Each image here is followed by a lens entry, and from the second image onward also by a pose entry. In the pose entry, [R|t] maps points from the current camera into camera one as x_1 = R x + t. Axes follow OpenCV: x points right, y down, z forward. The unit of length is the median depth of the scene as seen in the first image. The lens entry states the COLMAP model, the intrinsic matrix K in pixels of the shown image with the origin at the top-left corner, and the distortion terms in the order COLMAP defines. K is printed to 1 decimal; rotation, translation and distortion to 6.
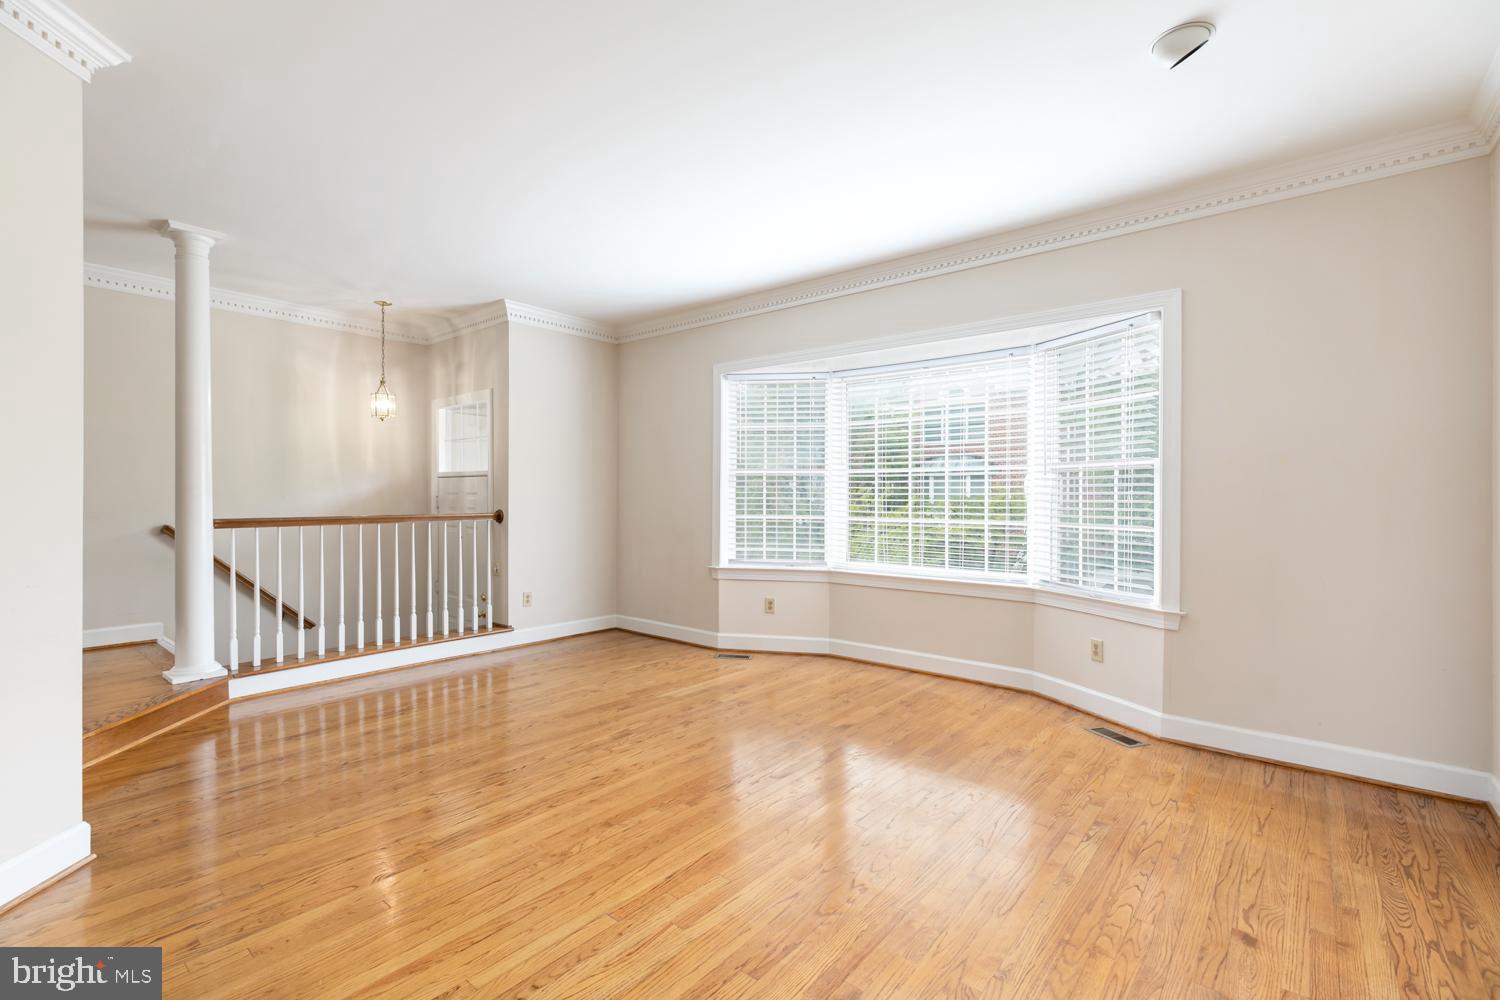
lens RADIAL K [[669.6, 0, 751.7], [0, 669.6, 497.2], [0, 0, 1]] dist [0.004076, 0.000468]
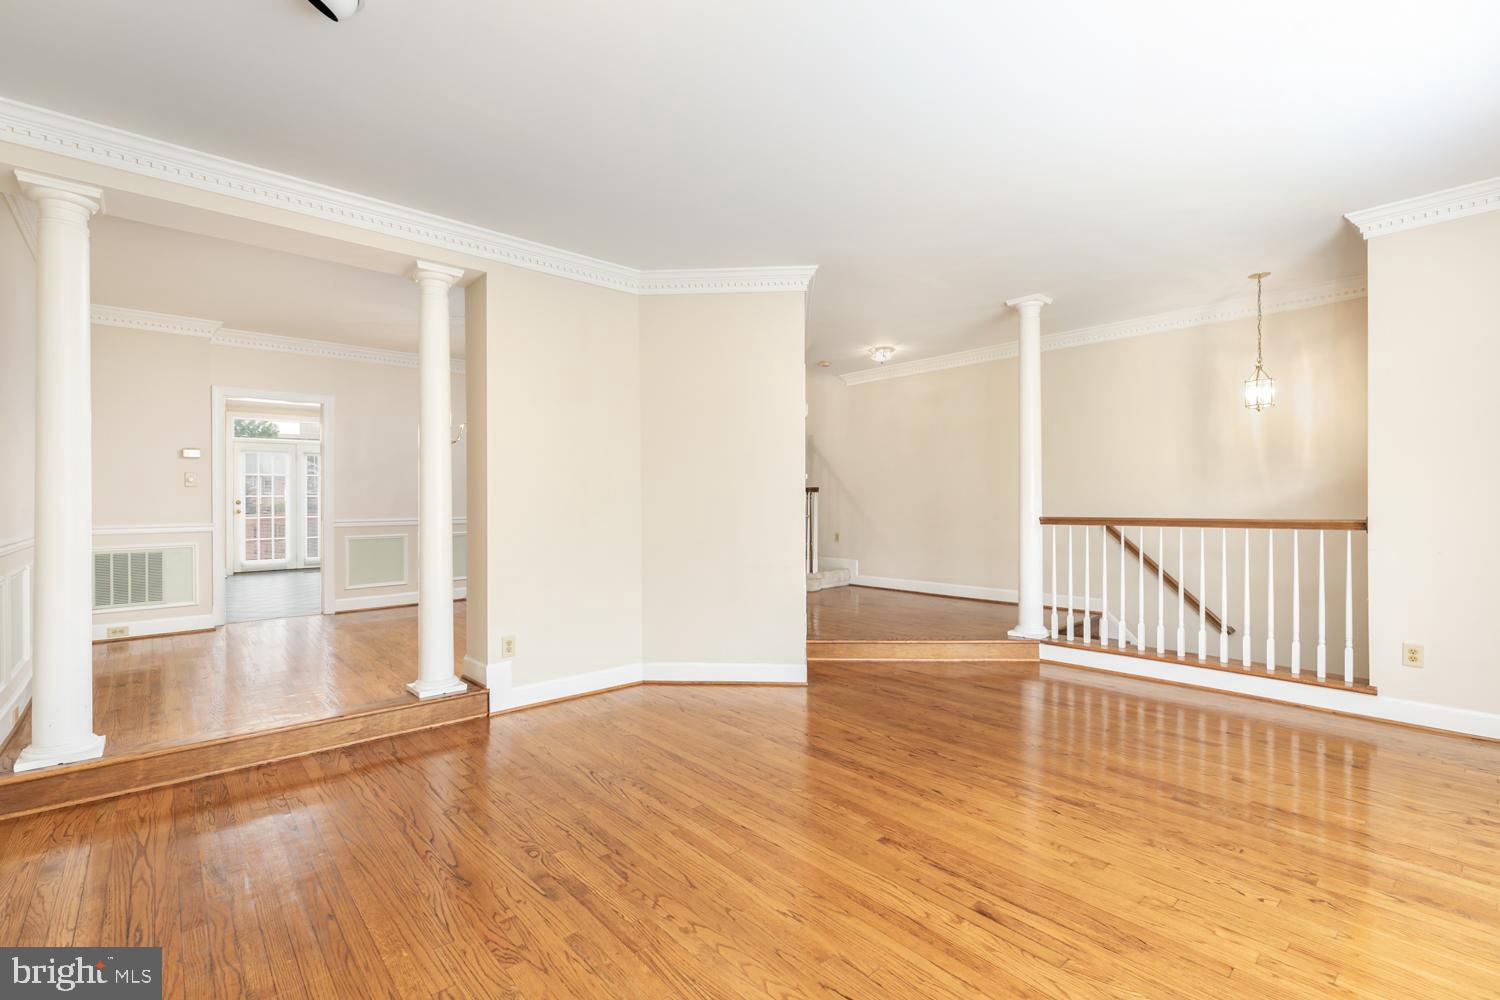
lens RADIAL K [[669.6, 0, 752.5], [0, 669.6, 505.2], [0, 0, 1]] dist [0.004076, 0.000468]
pose [[-0.155131, 0.005289, -0.987880, 0.552029], [0.006328, 0.999970, 0.004360, 0.000949], [0.987874, -0.005575, -0.155159, 0.647495]]
